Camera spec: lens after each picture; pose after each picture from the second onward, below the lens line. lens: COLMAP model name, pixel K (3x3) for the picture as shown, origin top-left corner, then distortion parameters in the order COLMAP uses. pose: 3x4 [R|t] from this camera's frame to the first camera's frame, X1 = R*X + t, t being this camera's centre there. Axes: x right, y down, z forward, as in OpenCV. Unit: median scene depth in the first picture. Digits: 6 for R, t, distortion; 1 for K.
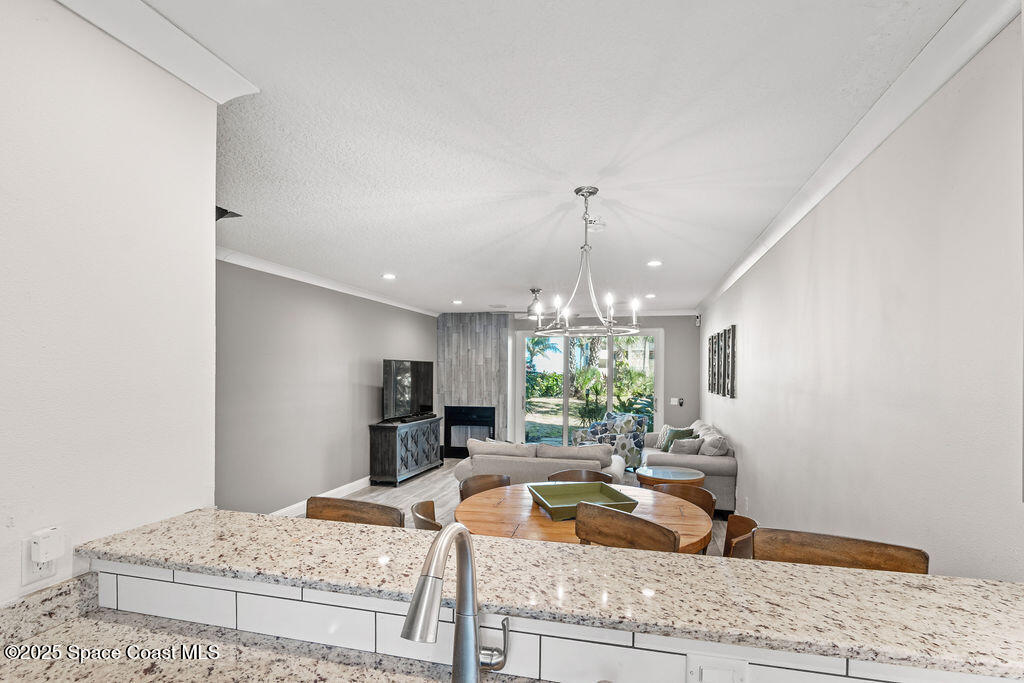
lens RADIAL K [[486.7, 0, 514.2], [0, 486.7, 366.1], [0, 0, 1]] dist [-0.000311, -0.000052]
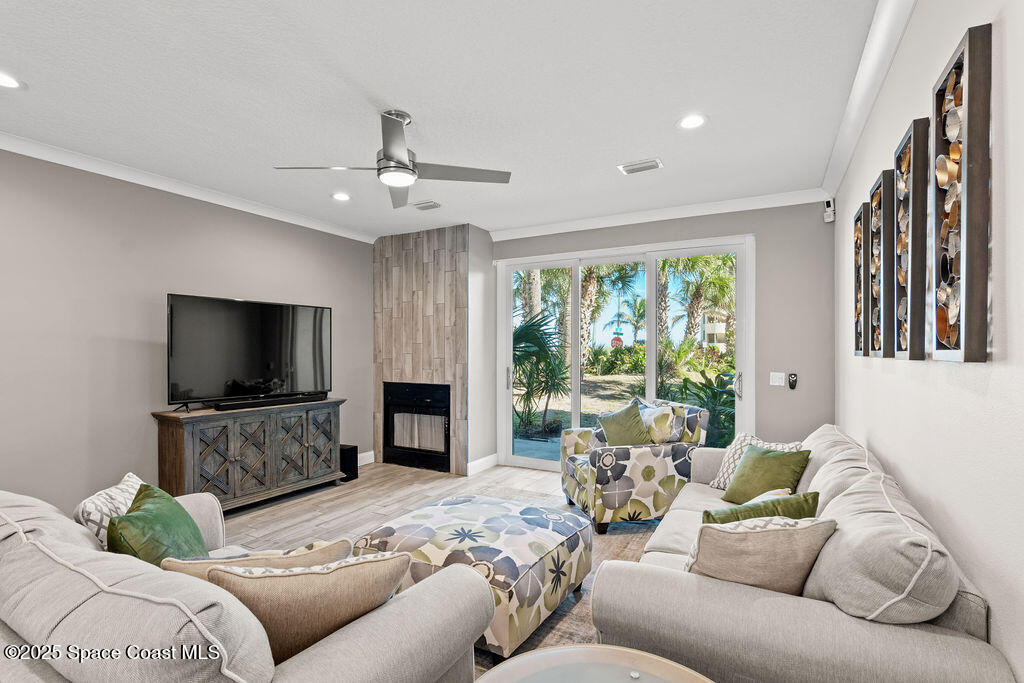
lens RADIAL K [[473.6, 0, 512.0], [0, 473.6, 341.5], [0, 0, 1]] dist [-0.000763, -0.000155]
pose [[0.968831, -0.005551, -0.247659, 0.181321], [0.003842, 0.999965, -0.007384, 0.035362], [0.247692, 0.006202, 0.968819, 0.451776]]
